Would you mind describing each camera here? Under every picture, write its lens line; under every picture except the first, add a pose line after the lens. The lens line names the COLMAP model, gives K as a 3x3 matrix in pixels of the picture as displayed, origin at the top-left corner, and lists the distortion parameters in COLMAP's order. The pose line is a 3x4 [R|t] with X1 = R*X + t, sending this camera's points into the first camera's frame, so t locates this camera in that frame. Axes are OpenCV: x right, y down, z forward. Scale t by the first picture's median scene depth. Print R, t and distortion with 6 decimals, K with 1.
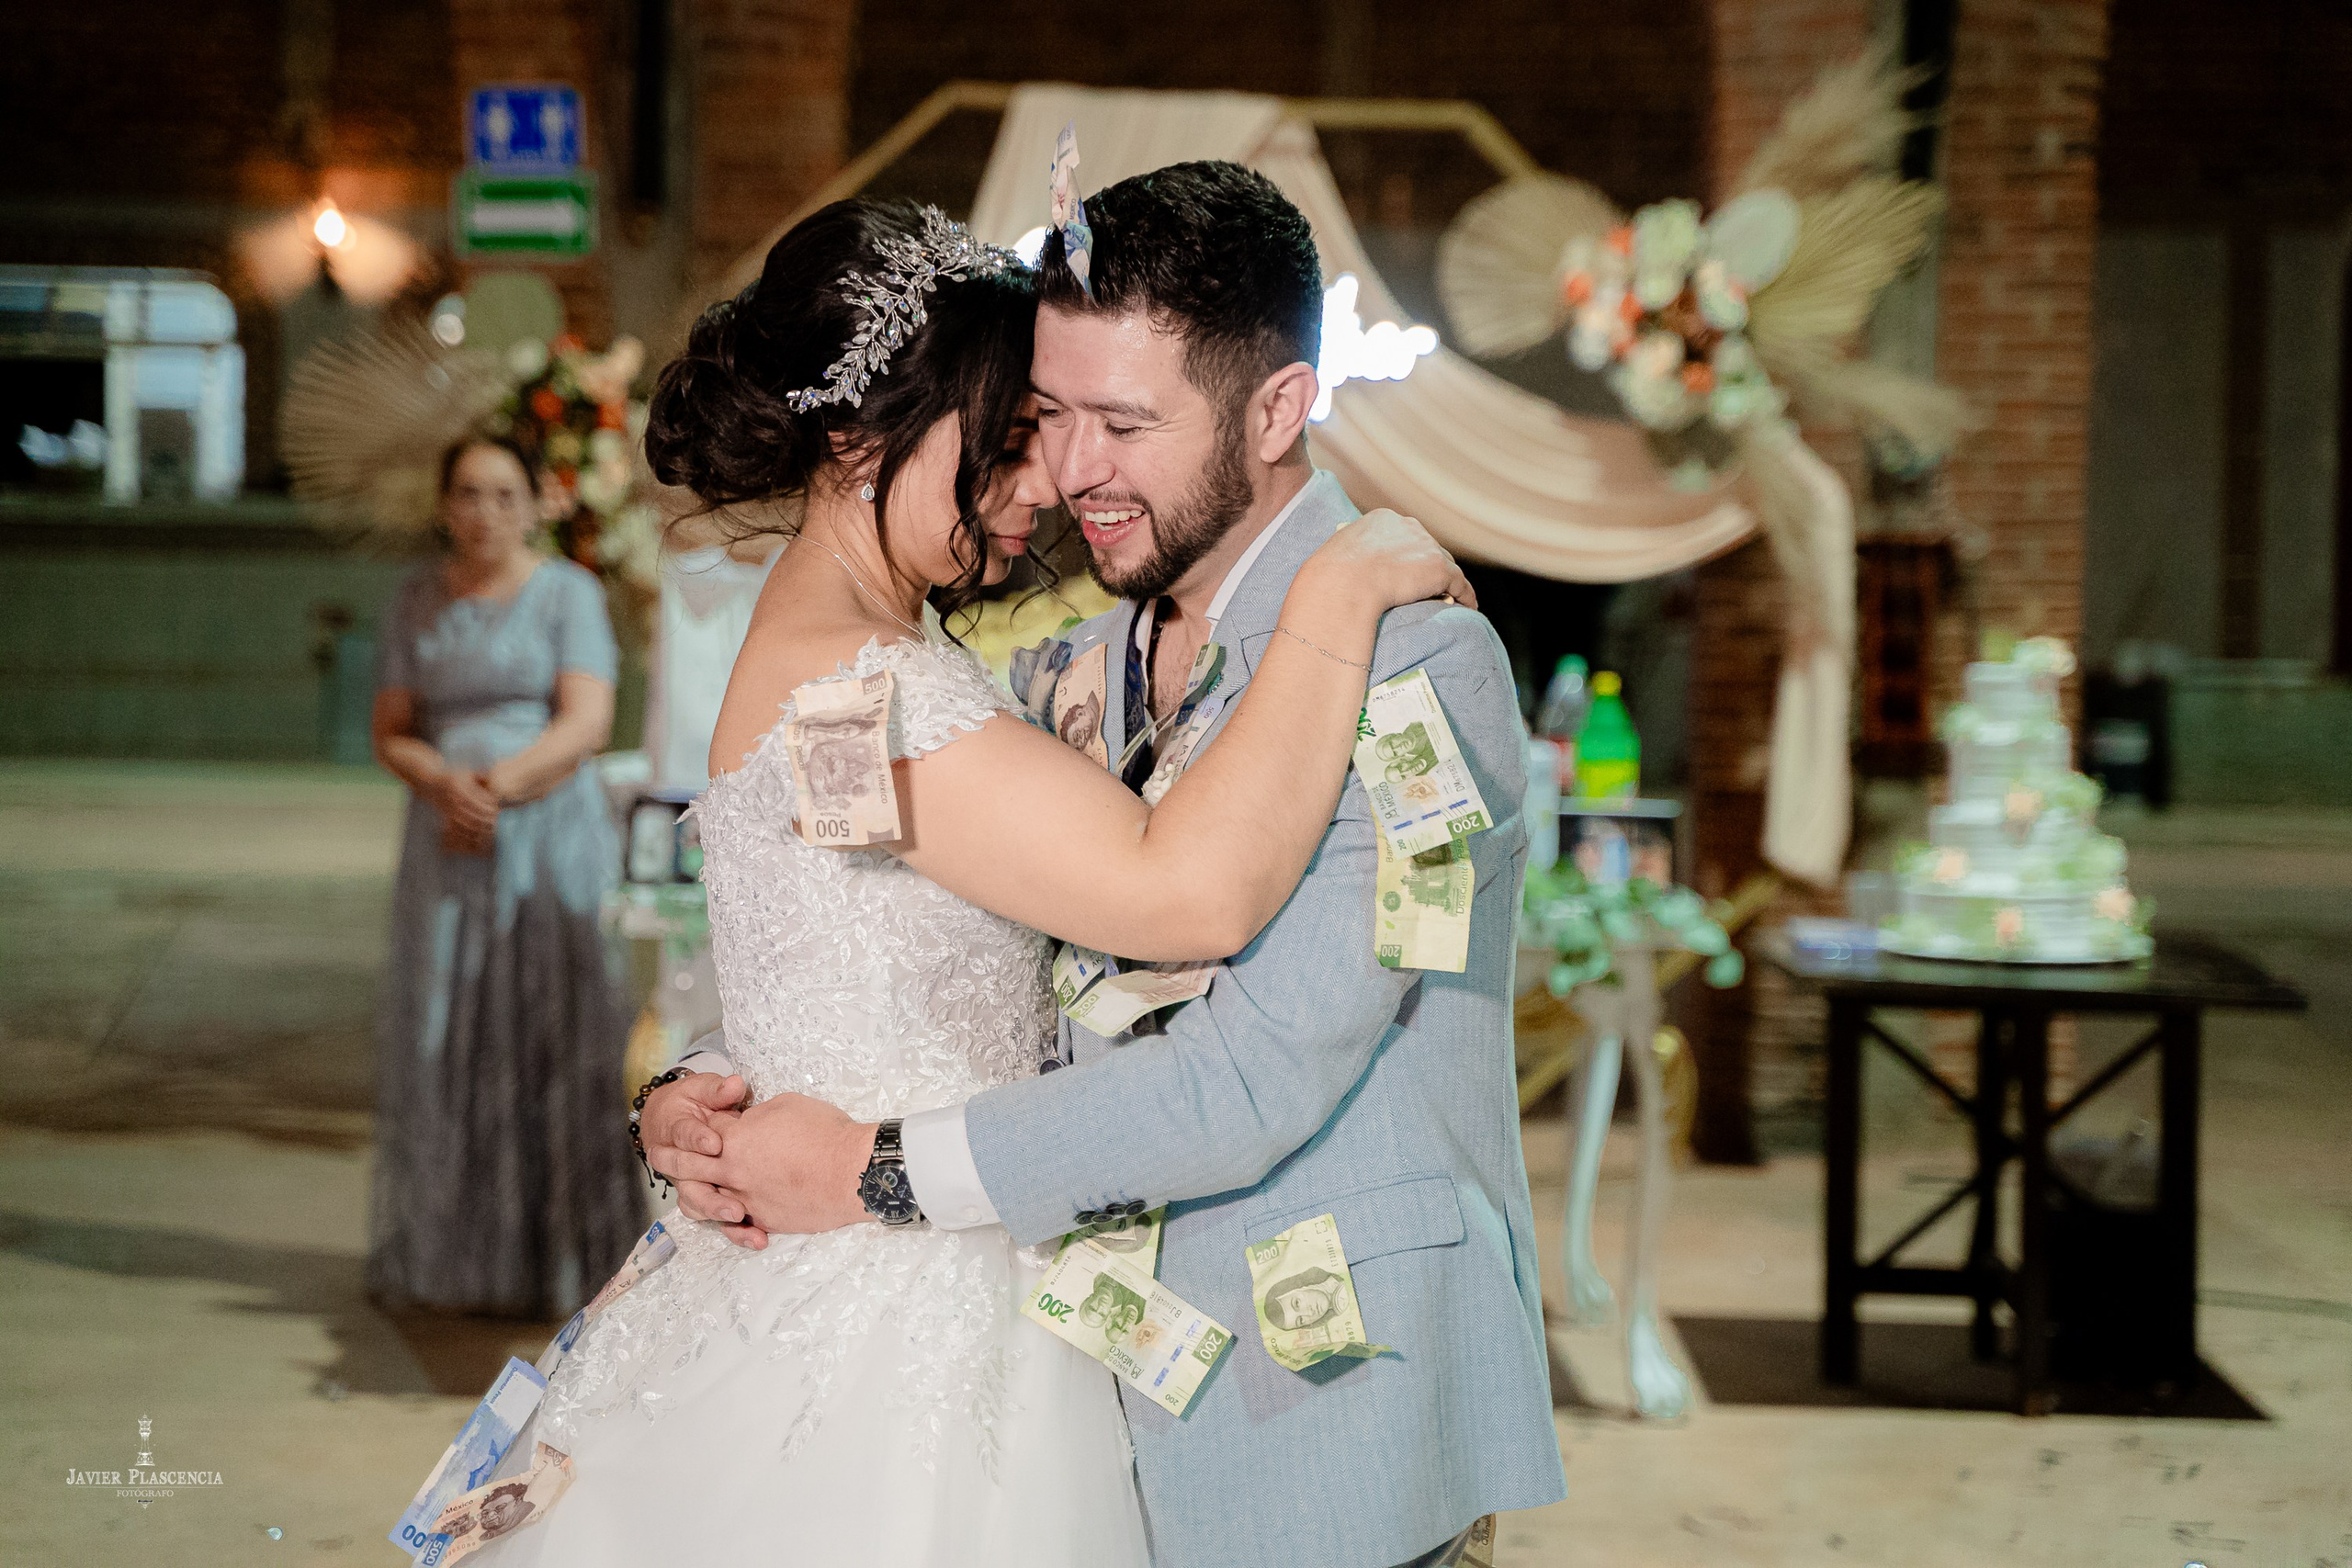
lens RADIAL K [[4785.3, 0, 1175.4], [0, 4785.3, 785.6], [0, 0, 1]] dist [-0.045328, 0.000000]
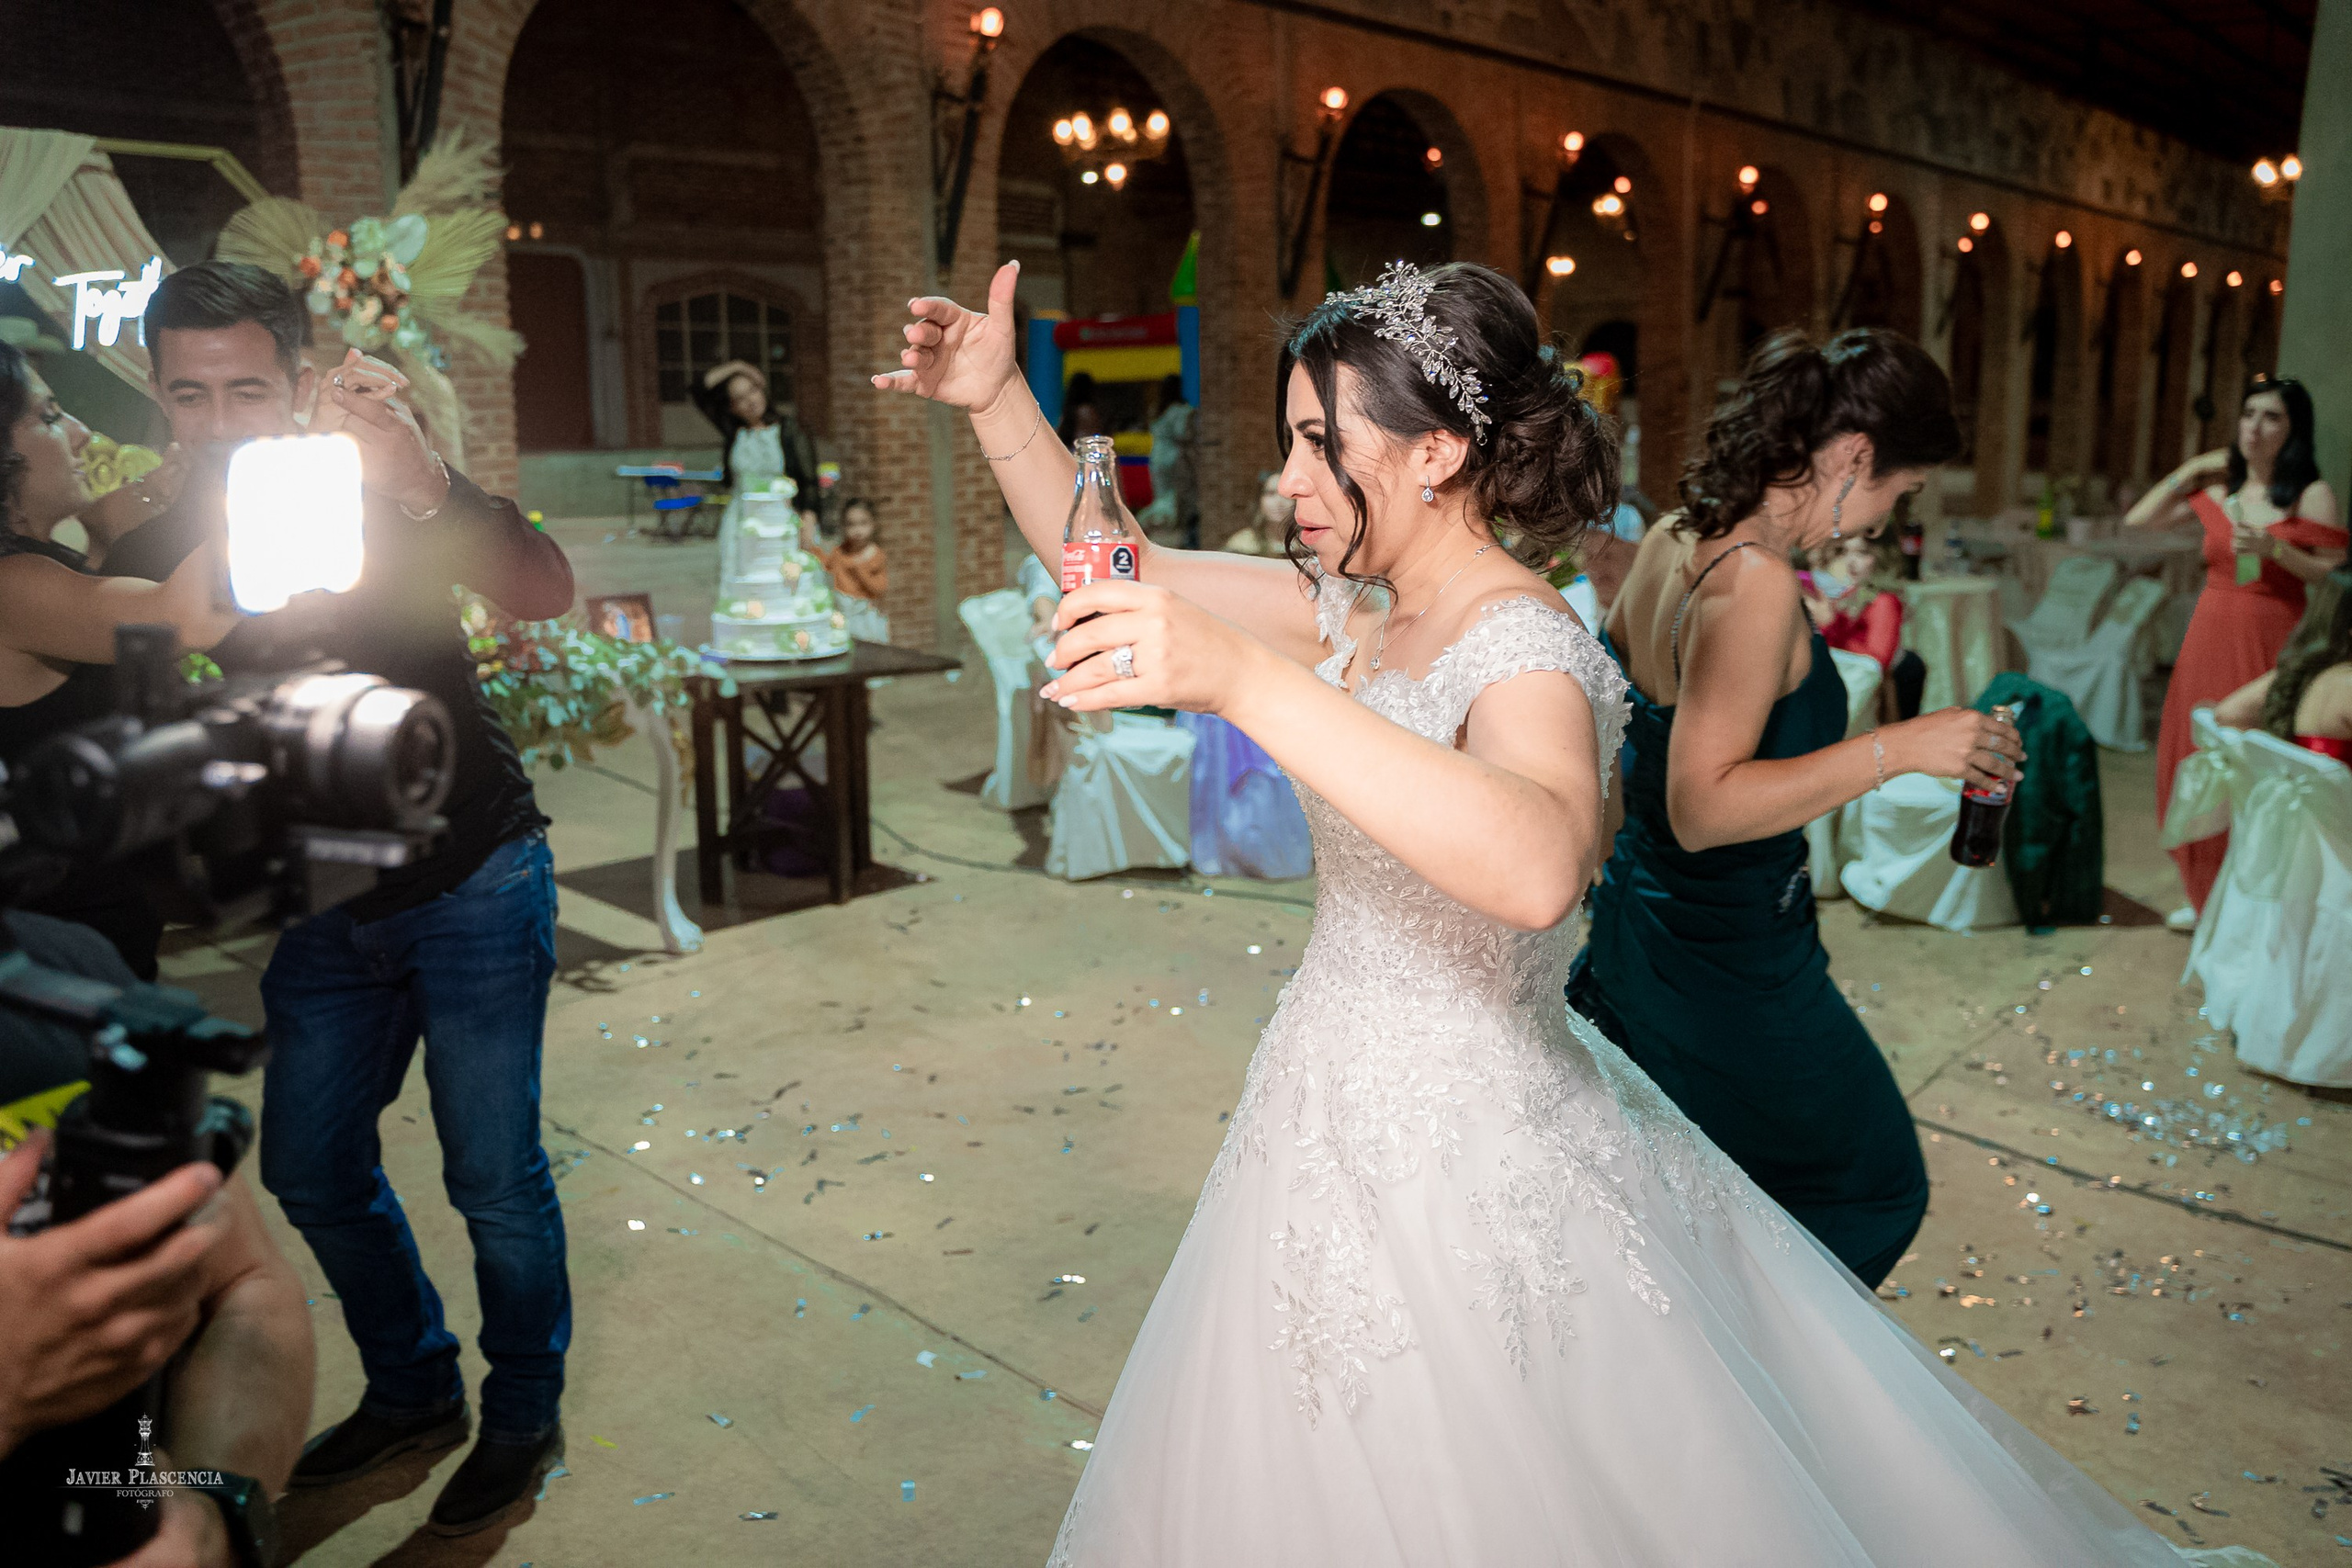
lens RADIAL K [[1945.9, 0, 1175.8], [0, 1945.9, 773.1], [0, 0, 1]] dist [-0.000181, 0.003246]
pose [[0.747566, -0.142386, 0.648746, -0.154037], [0.048967, 0.985908, 0.159960, -0.024169], [-0.662380, -0.087814, 0.744004, 0.283500]]
